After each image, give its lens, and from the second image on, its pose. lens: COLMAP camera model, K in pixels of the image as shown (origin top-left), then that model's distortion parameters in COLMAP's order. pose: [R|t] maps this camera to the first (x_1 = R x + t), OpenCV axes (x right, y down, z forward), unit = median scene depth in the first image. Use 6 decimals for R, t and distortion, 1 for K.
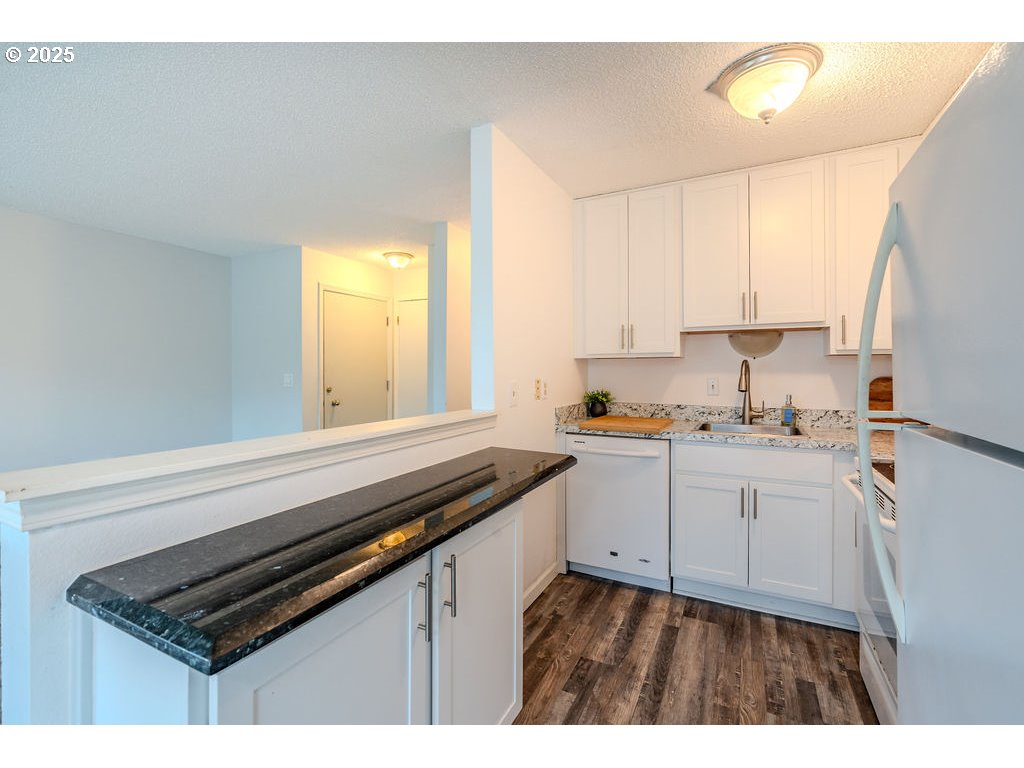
lens RADIAL K [[462.7, 0, 498.2], [0, 462.7, 367.7], [0, 0, 1]] dist [-0.001309, -0.000005]
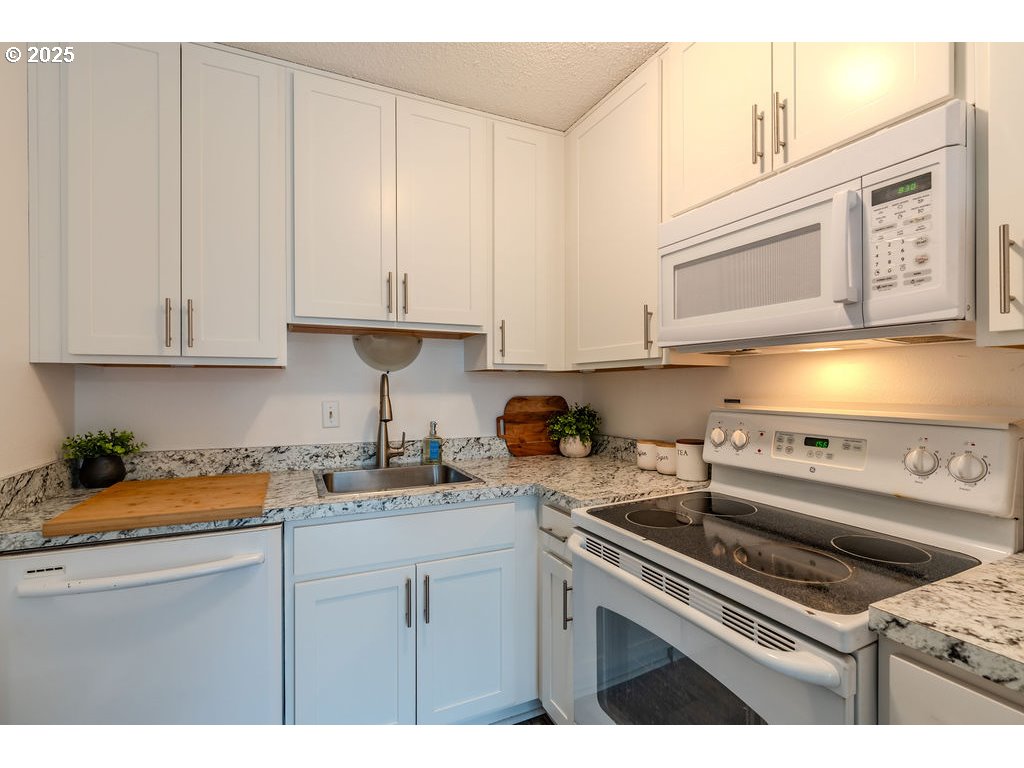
lens RADIAL K [[465.1, 0, 507.1], [0, 465.1, 390.0], [0, 0, 1]] dist [0.000389, 0.000550]
pose [[0.591190, -0.003452, 0.806525, 0.087278], [-0.003581, 0.999970, 0.006905, 0.001419], [-0.806524, -0.006970, 0.591160, 0.439175]]
